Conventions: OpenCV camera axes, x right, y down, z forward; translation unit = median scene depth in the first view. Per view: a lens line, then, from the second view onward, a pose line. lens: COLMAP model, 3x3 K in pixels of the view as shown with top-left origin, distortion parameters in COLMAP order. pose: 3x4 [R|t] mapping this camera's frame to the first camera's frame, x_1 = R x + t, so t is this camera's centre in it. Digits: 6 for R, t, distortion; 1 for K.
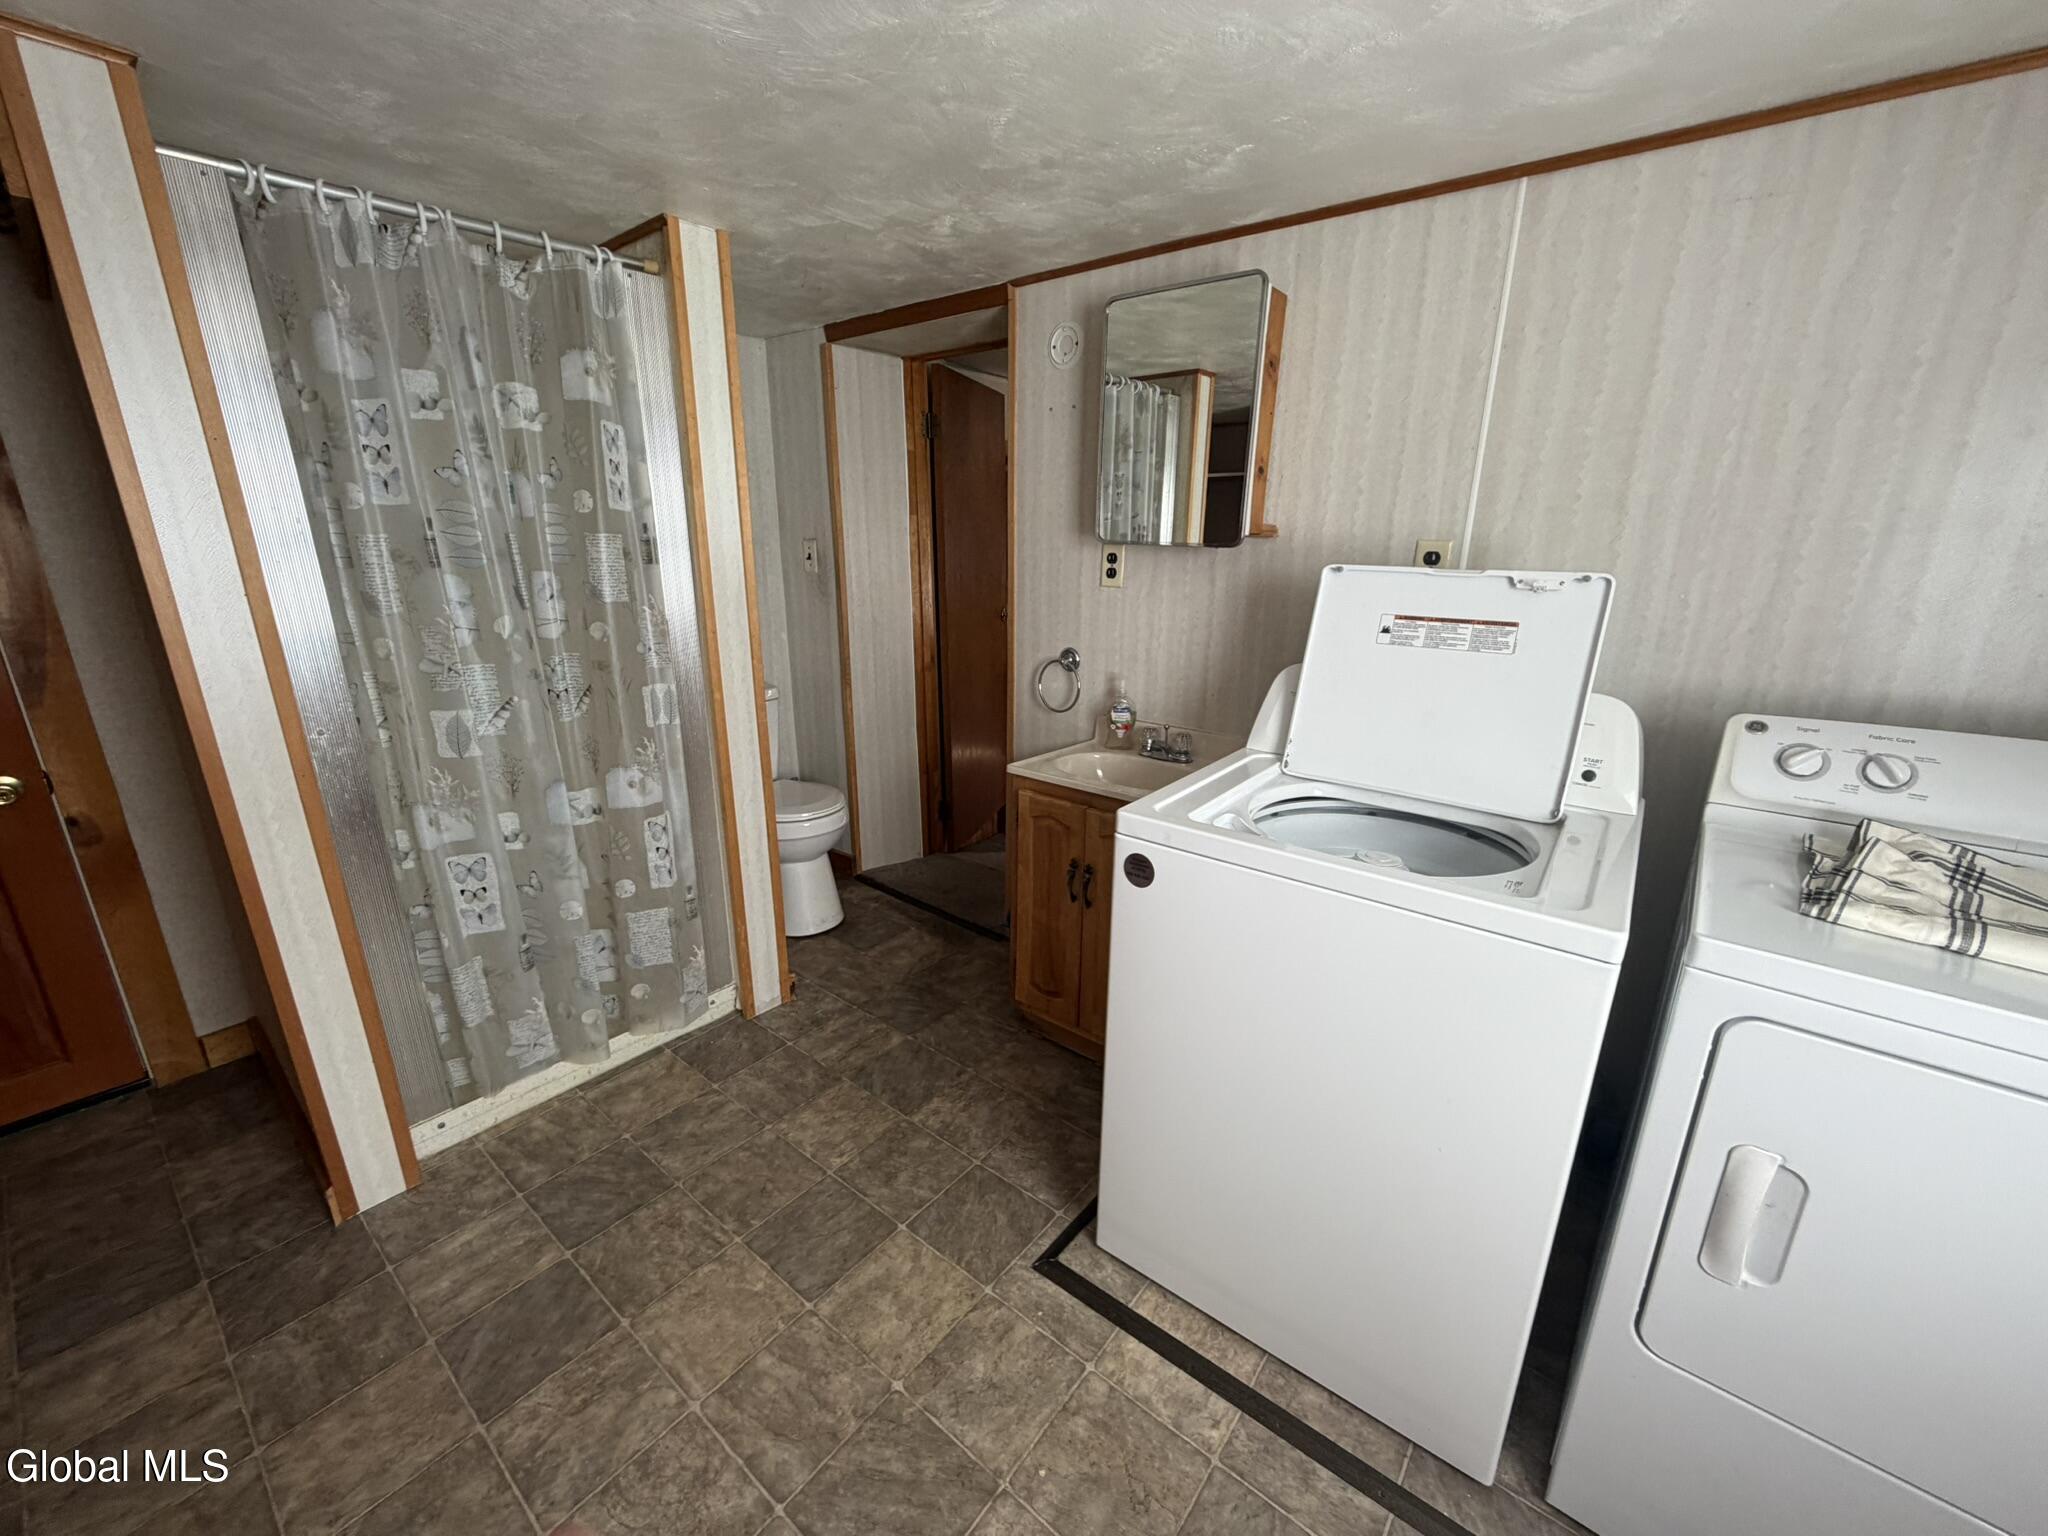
lens RADIAL K [[815.0, 0, 1022.0], [0, 815.0, 773.7], [0, 0, 1]] dist [0.000341, -0.000105]
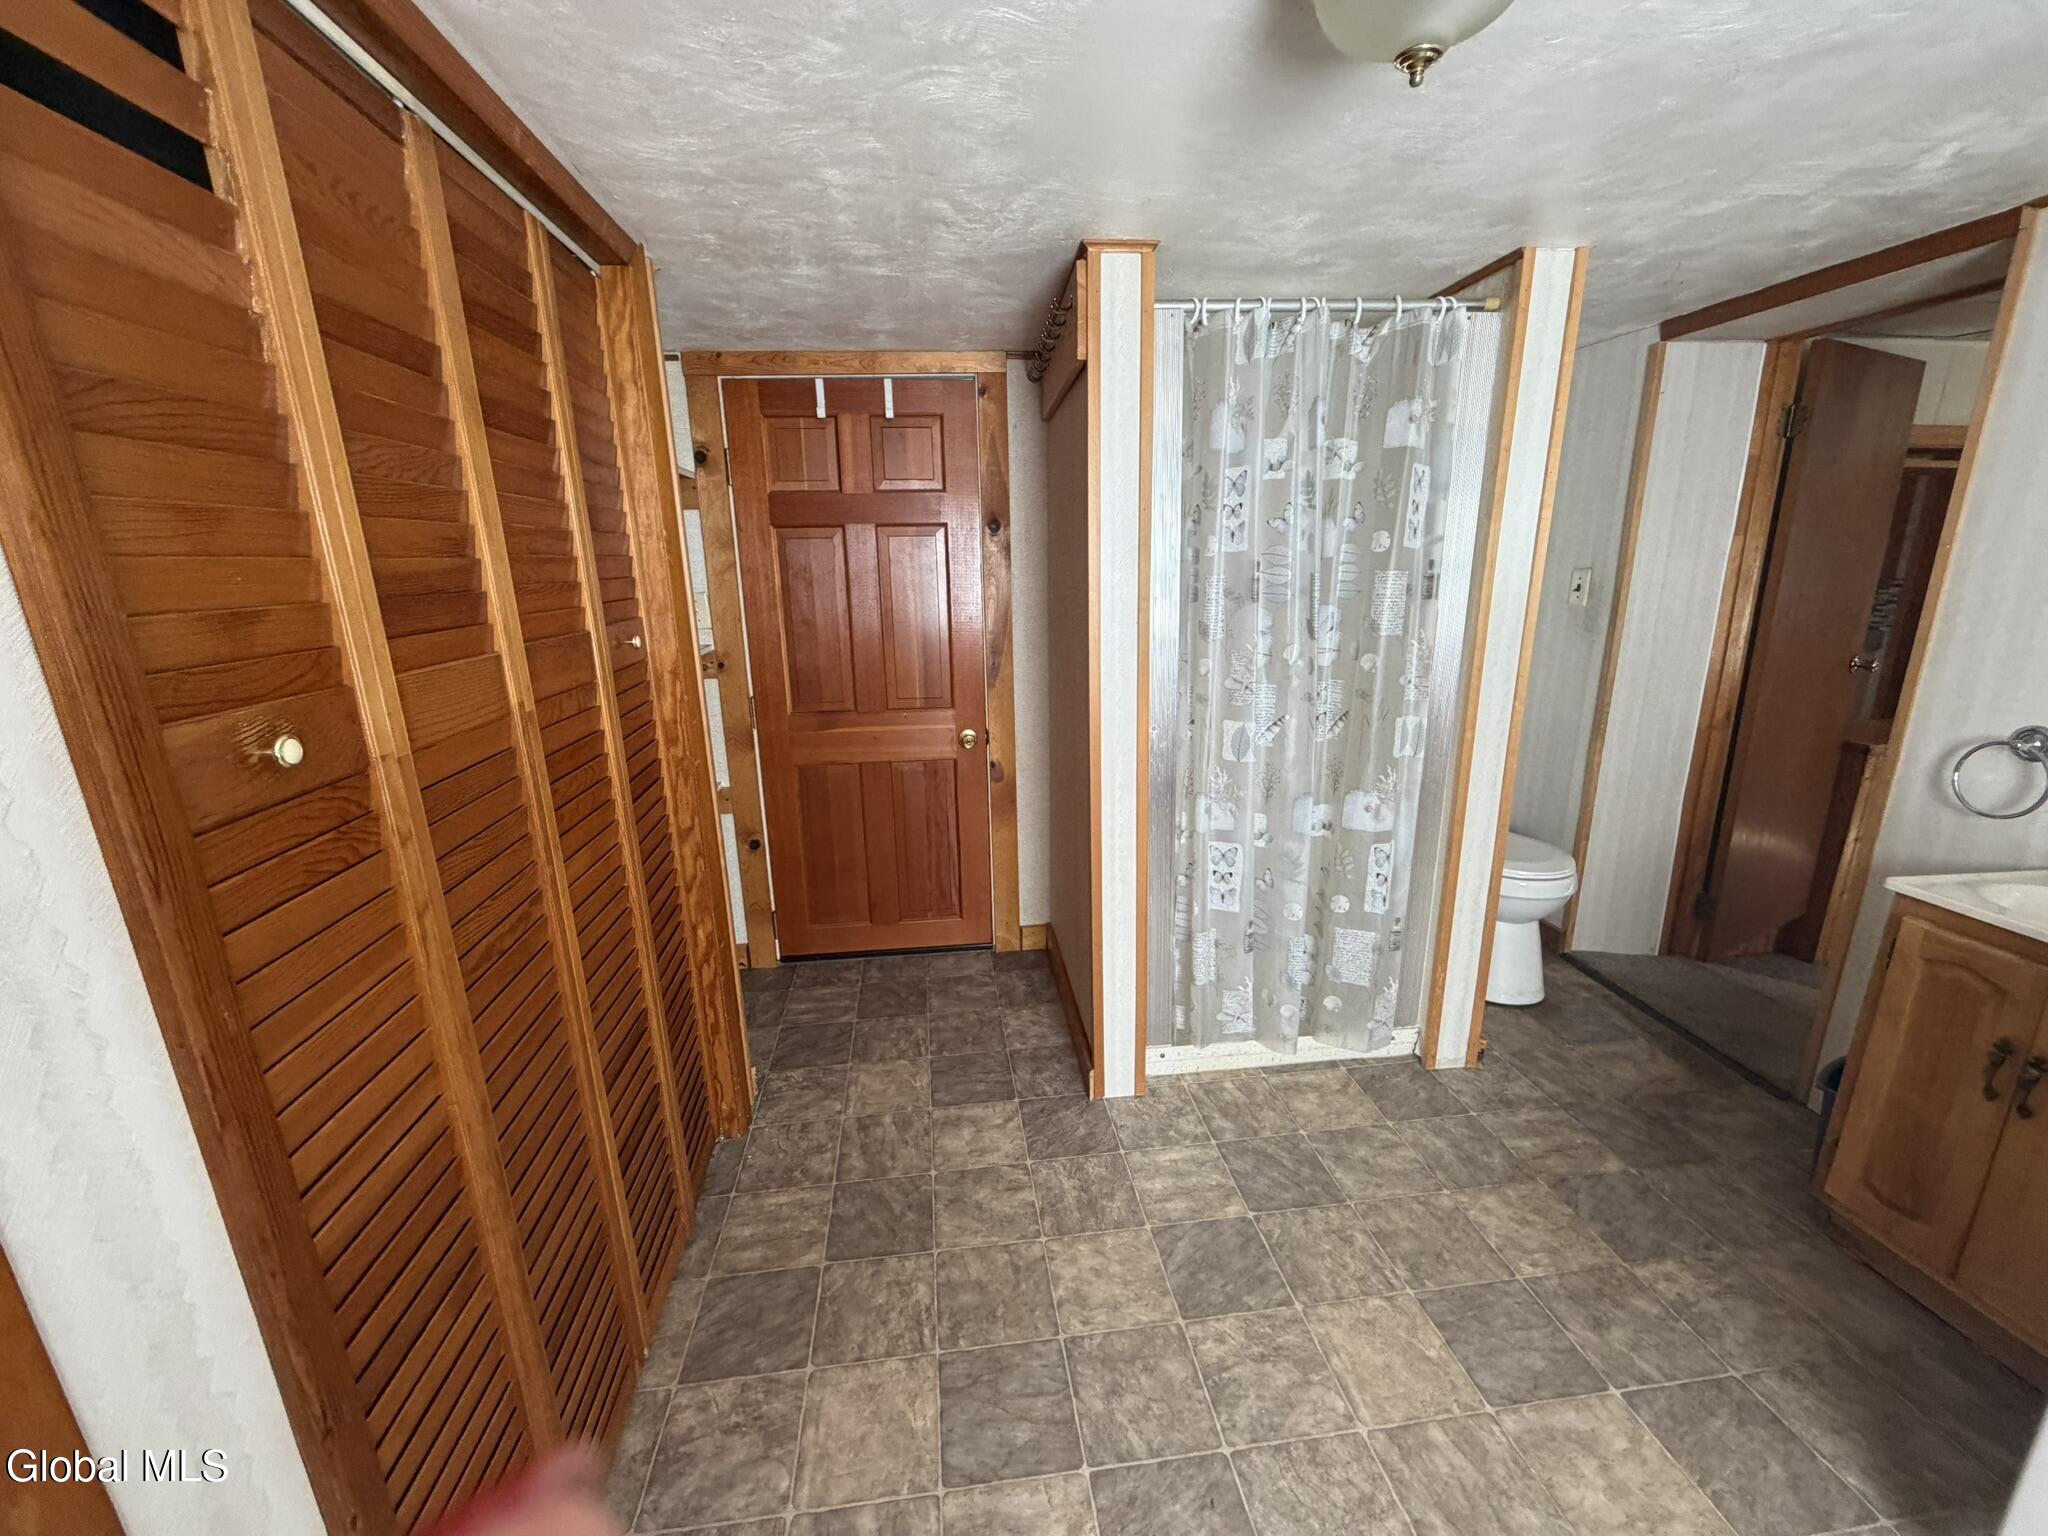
lens RADIAL K [[815.0, 0, 1014.4], [0, 815.0, 773.4], [0, 0, 1]] dist [0.000341, -0.000105]
pose [[0.715623, 0.157135, -0.680582, -0.108008], [-0.175070, 0.983616, 0.043017, 0.002997], [0.676191, 0.088366, 0.731408, -0.078362]]
